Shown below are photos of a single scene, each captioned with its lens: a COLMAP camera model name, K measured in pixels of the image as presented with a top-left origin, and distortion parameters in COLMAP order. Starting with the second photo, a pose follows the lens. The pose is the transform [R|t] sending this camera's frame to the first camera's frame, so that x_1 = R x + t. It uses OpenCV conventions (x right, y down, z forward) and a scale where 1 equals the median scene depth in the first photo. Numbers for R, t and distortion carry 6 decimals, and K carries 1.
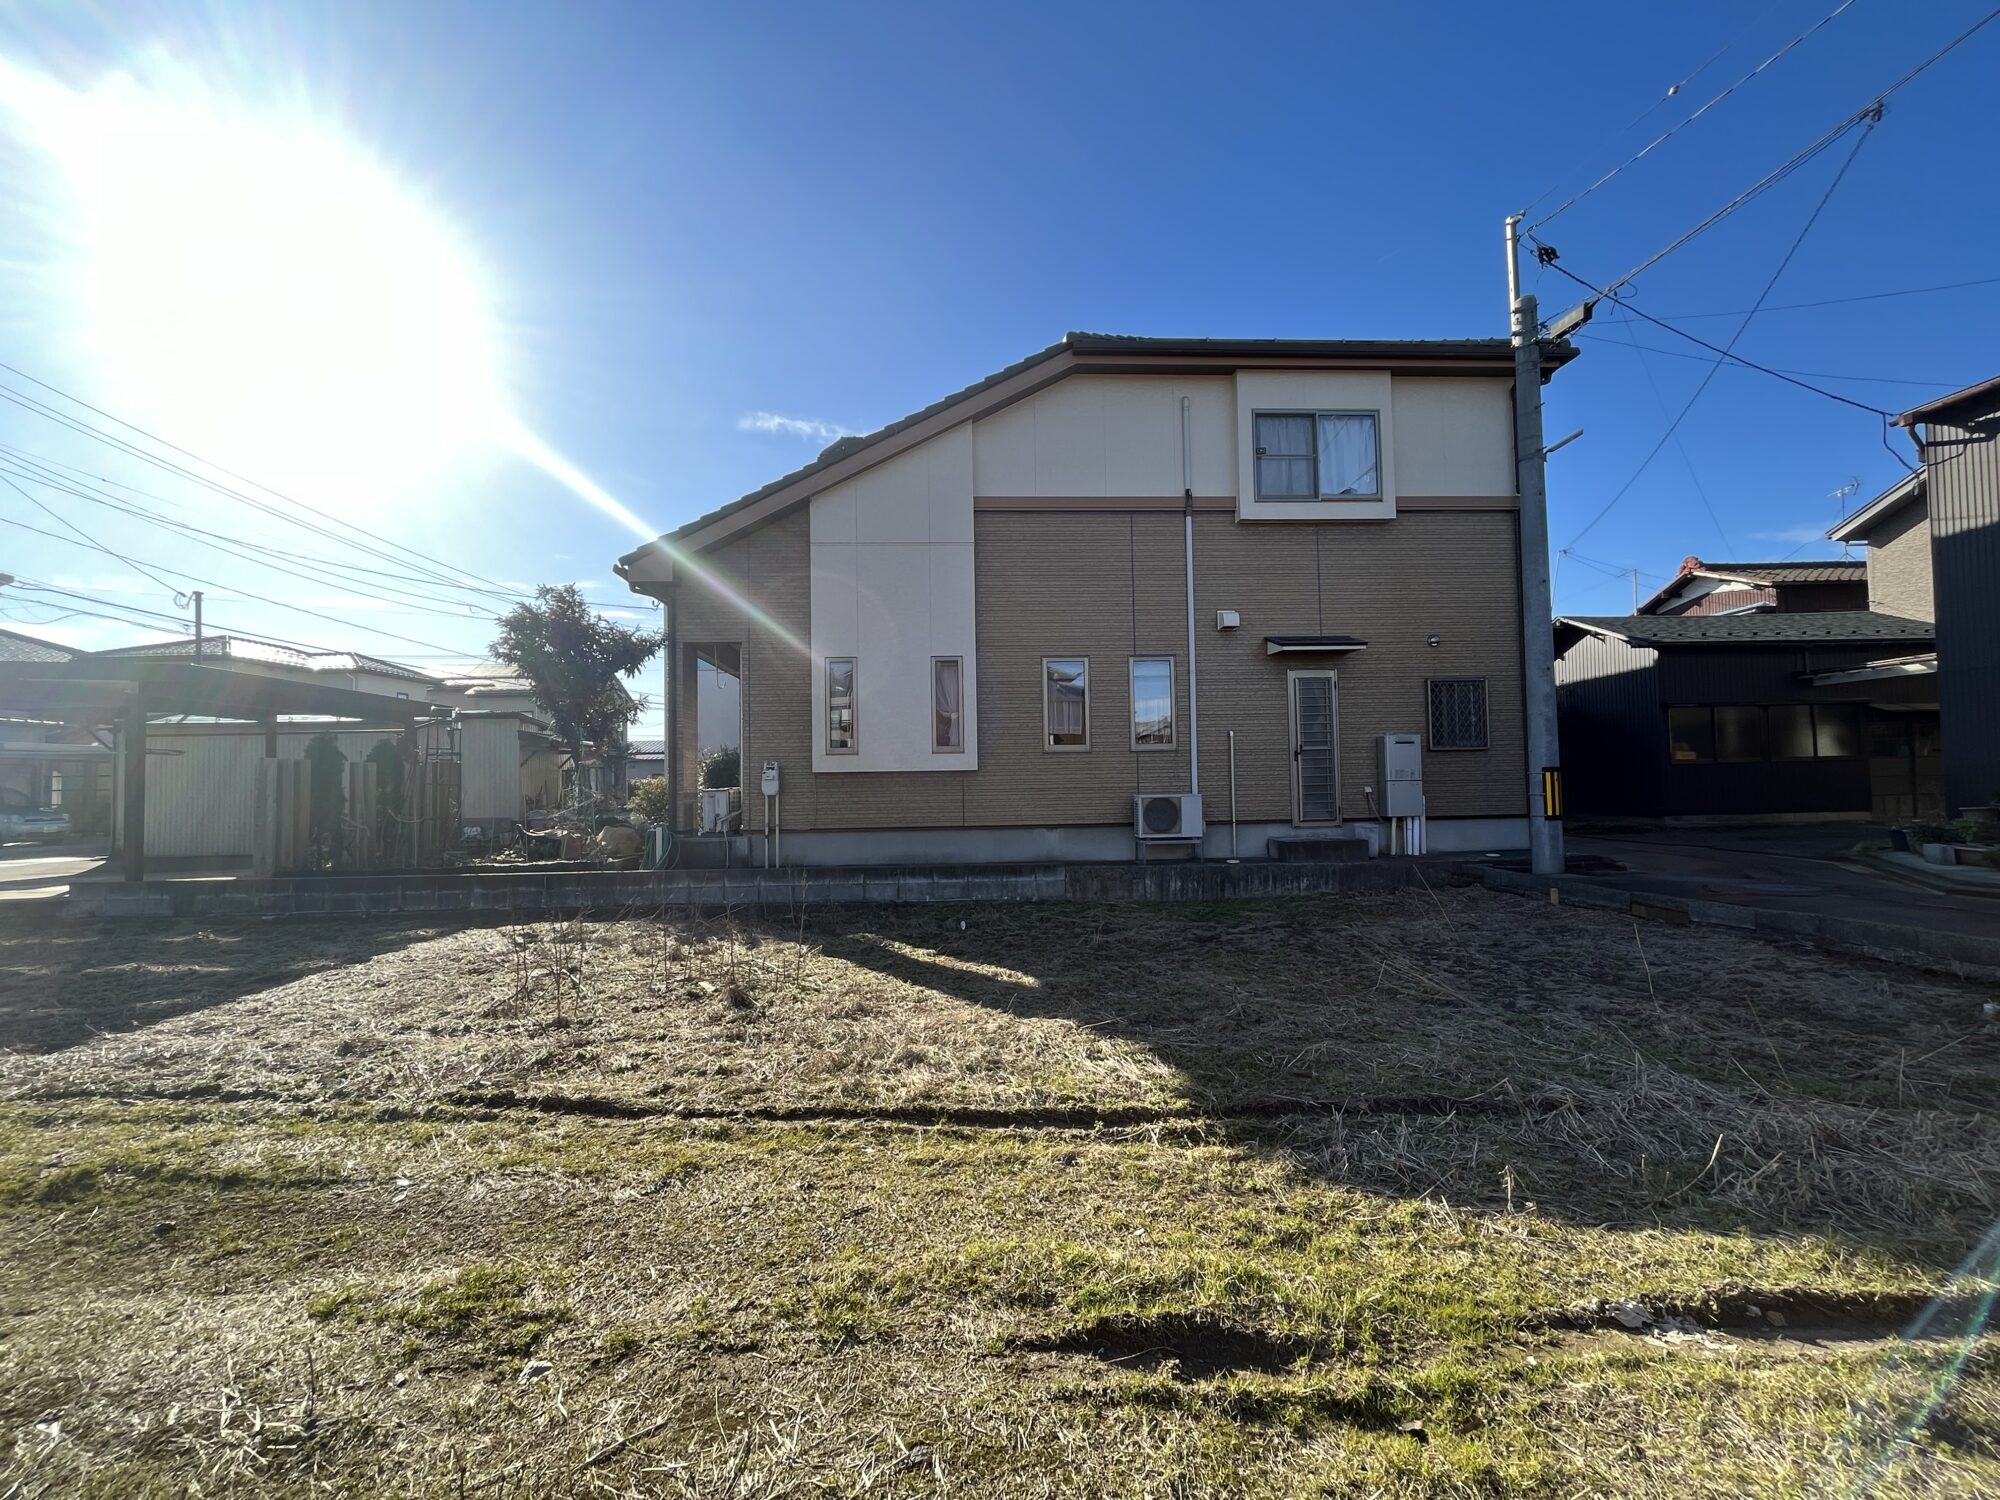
lens RADIAL K [[834.6, 0, 995.8], [0, 834.6, 746.7], [0, 0, 1]] dist [0.001240, -0.000756]
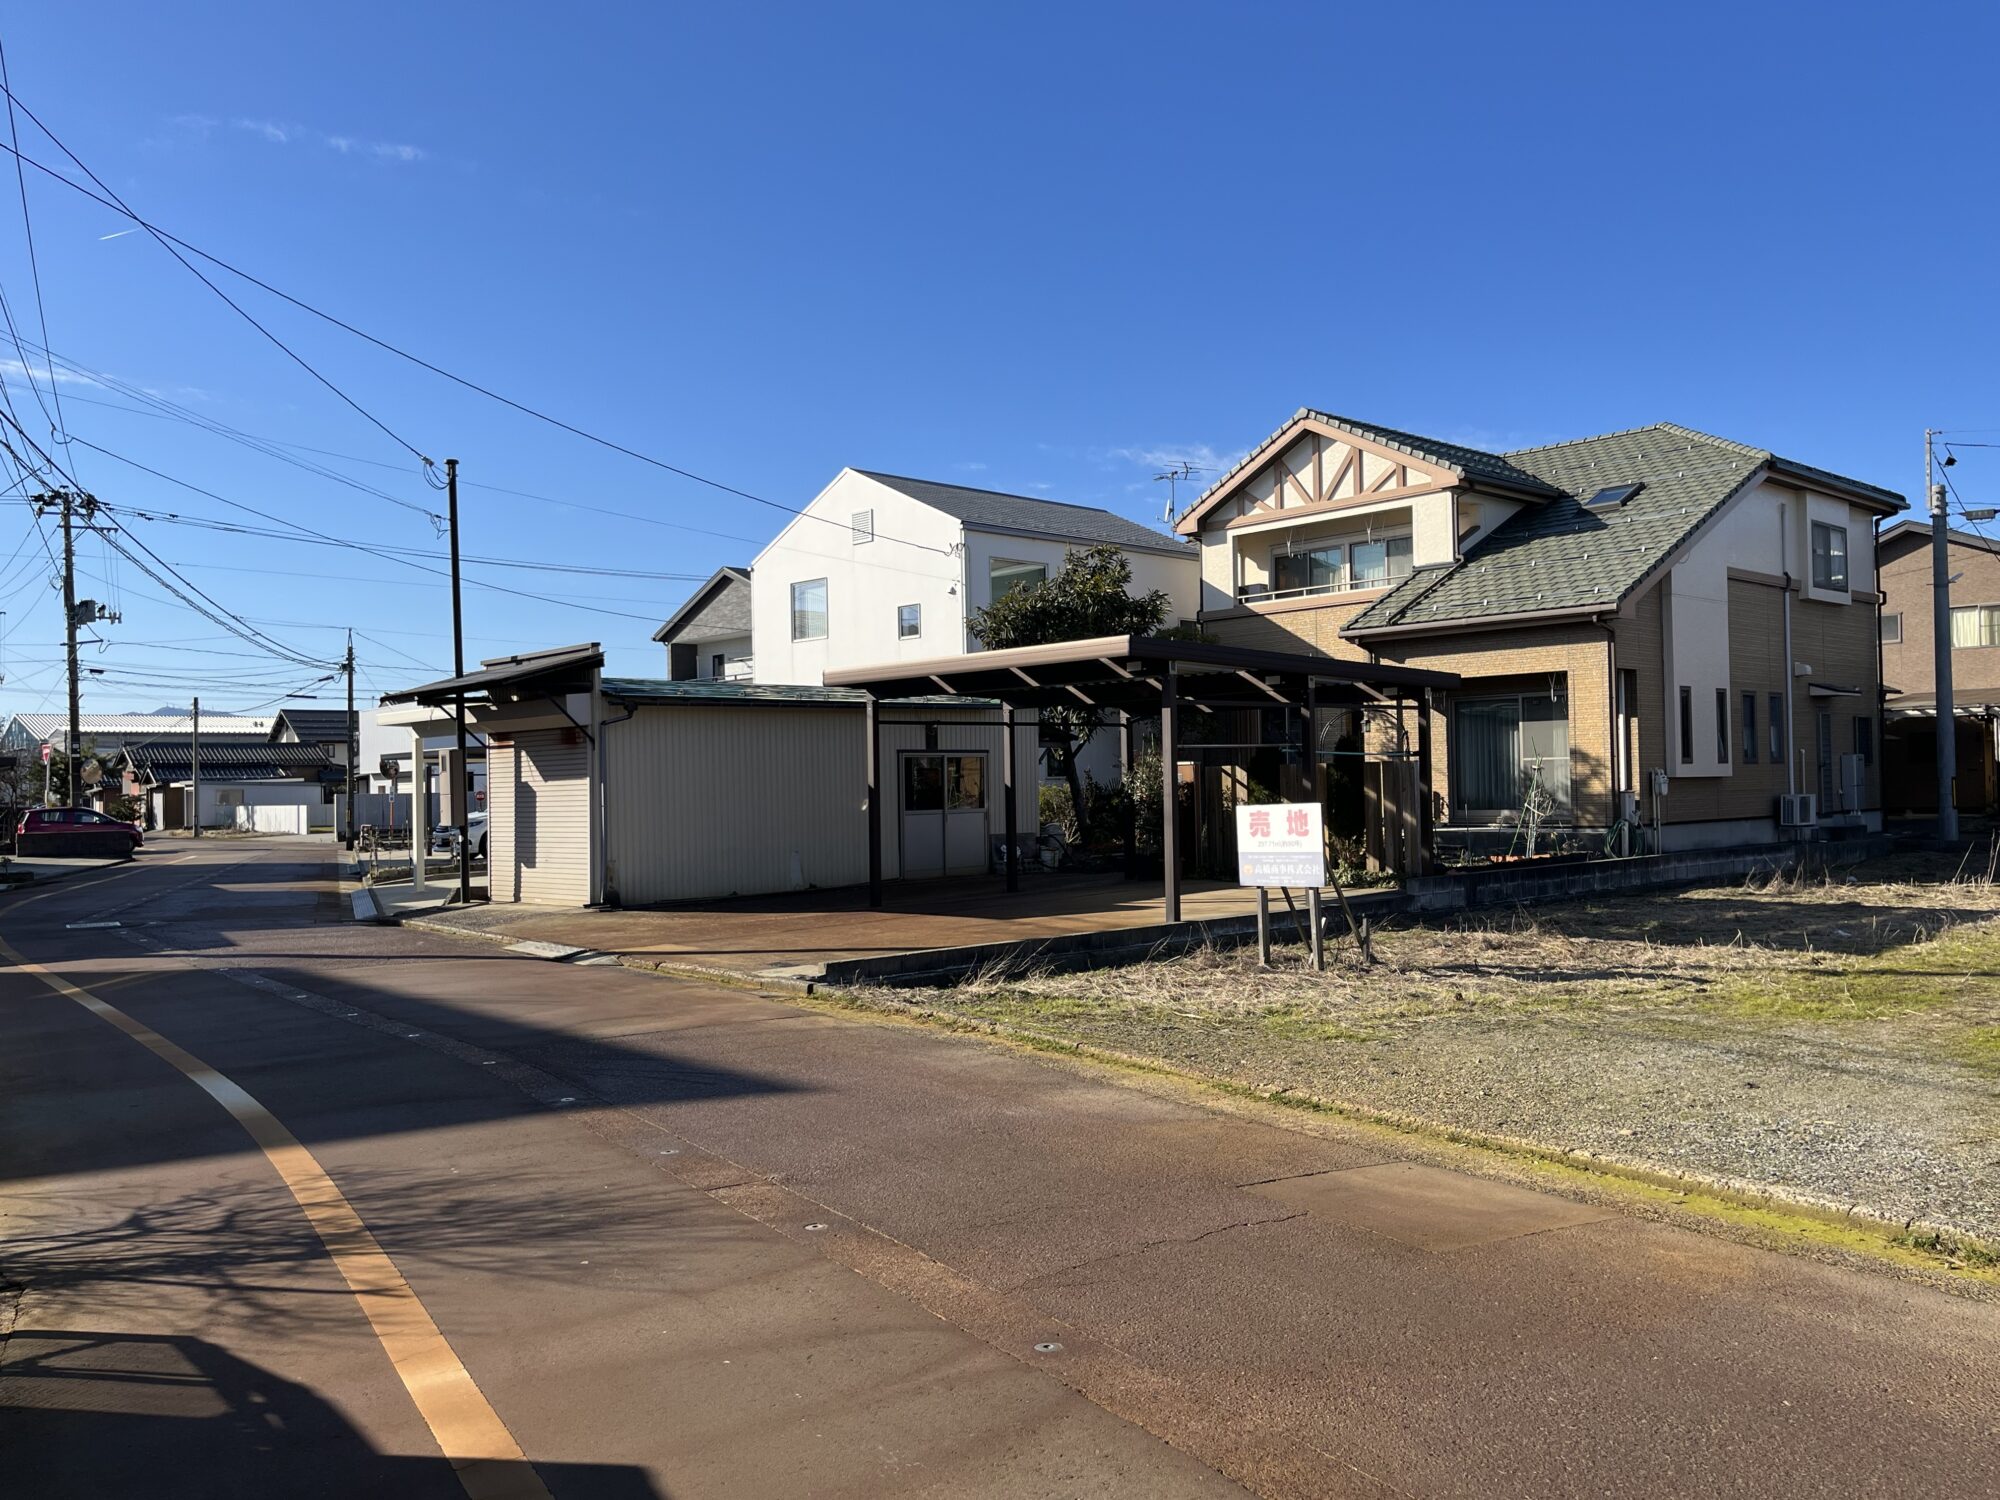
lens RADIAL K [[1539.2, 0, 1017.5], [0, 1539.2, 753.1], [0, 0, 1]] dist [0.058010, -0.057238]
pose [[0.768216, 0.014526, 0.640026, -2.476807], [-0.024869, 0.999665, 0.007162, 0.001362], [-0.639707, -0.021419, 0.768320, -0.168792]]
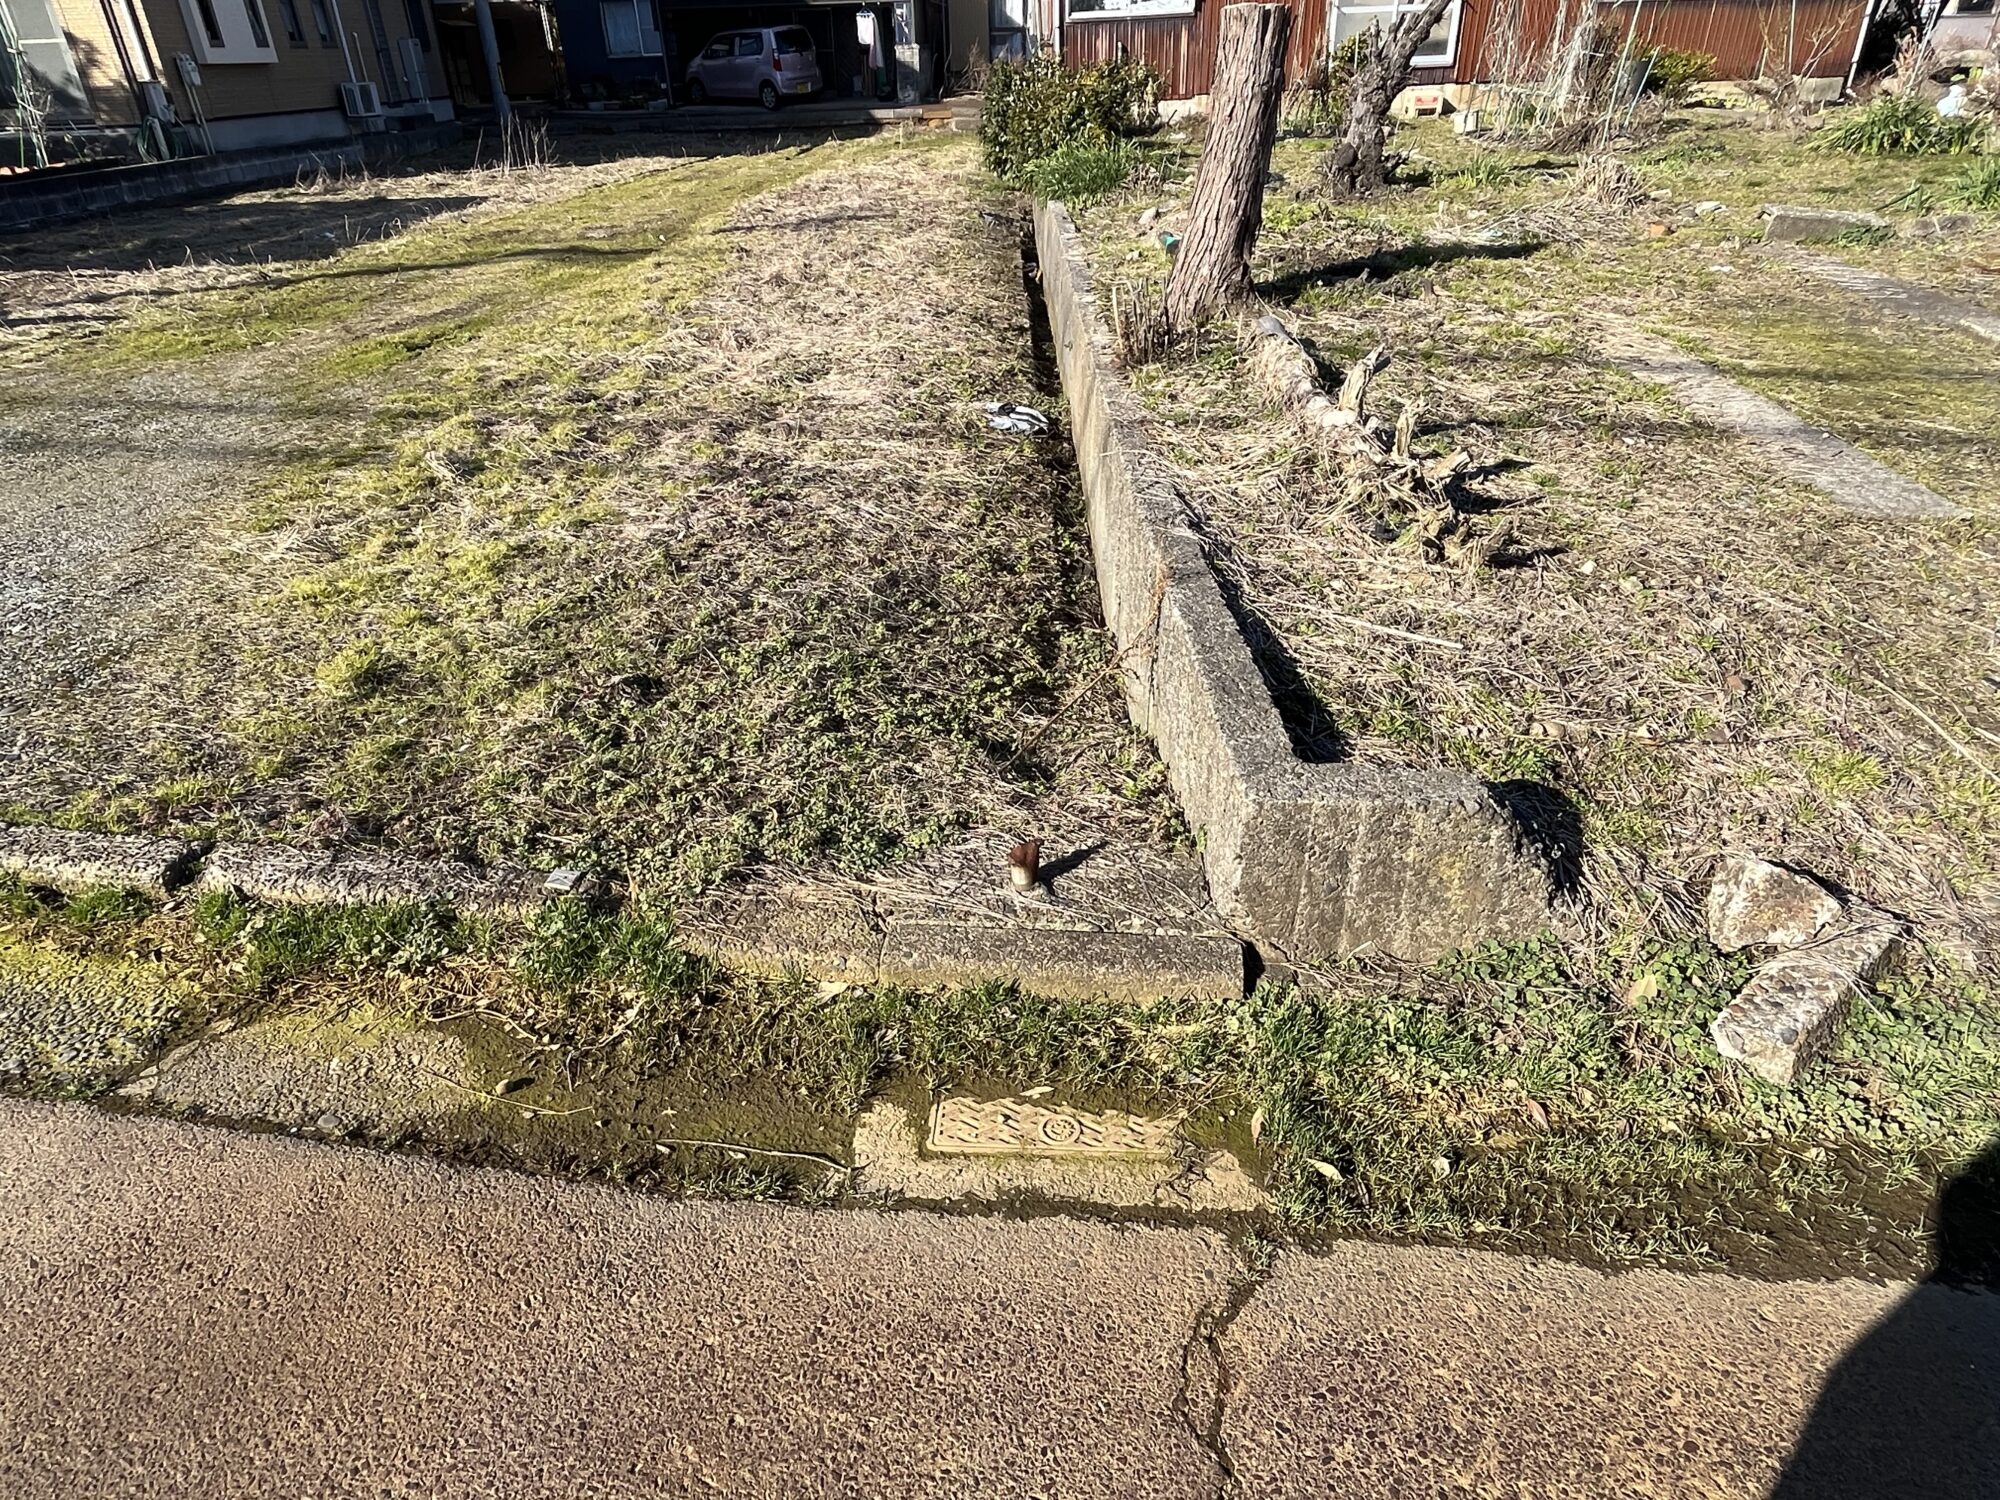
lens RADIAL K [[1180.1, 0, 980.0], [0, 1180.1, 763.4], [0, 0, 1]] dist [-0.002084, -0.000799]
pose [[0.056683, -0.505171, 0.861156, -2.125092], [-0.025216, 0.861543, 0.507057, 0.009866], [-0.998074, -0.050456, 0.036096, -0.230012]]
